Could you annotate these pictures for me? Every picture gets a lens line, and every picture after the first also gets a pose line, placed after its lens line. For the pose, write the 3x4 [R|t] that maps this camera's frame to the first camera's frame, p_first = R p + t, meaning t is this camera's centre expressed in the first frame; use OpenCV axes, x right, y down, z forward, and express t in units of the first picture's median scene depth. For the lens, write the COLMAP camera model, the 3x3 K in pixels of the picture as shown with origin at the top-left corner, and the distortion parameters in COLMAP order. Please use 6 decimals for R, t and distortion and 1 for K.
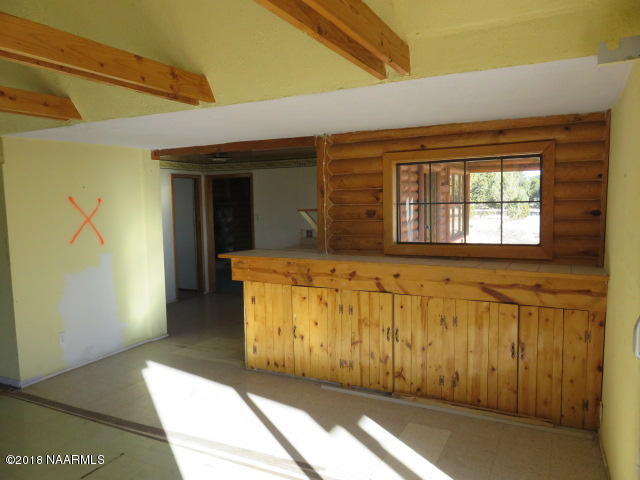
lens RADIAL K [[476.6, 0, 315.5], [0, 476.6, 241.8], [0, 0, 1]] dist [0.005451, -0.002501]
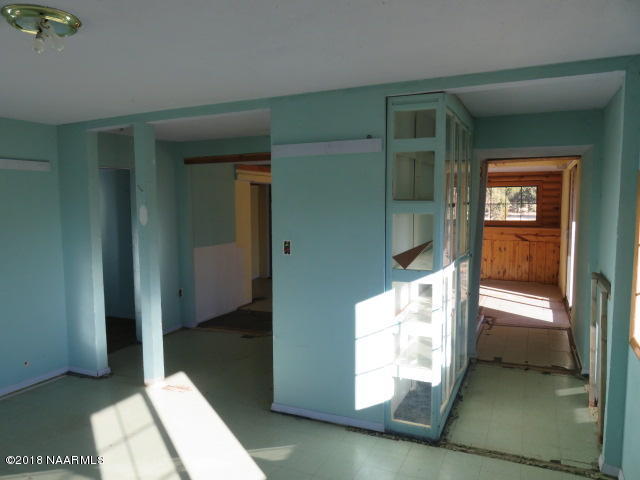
lens RADIAL K [[476.6, 0, 324.0], [0, 476.6, 238.6], [0, 0, 1]] dist [0.005451, -0.002501]
pose [[0.998964, 0.014003, 0.043295, -0.832462], [-0.012846, 0.999556, -0.026900, 0.198544], [-0.043652, 0.026316, 0.998700, -1.606026]]
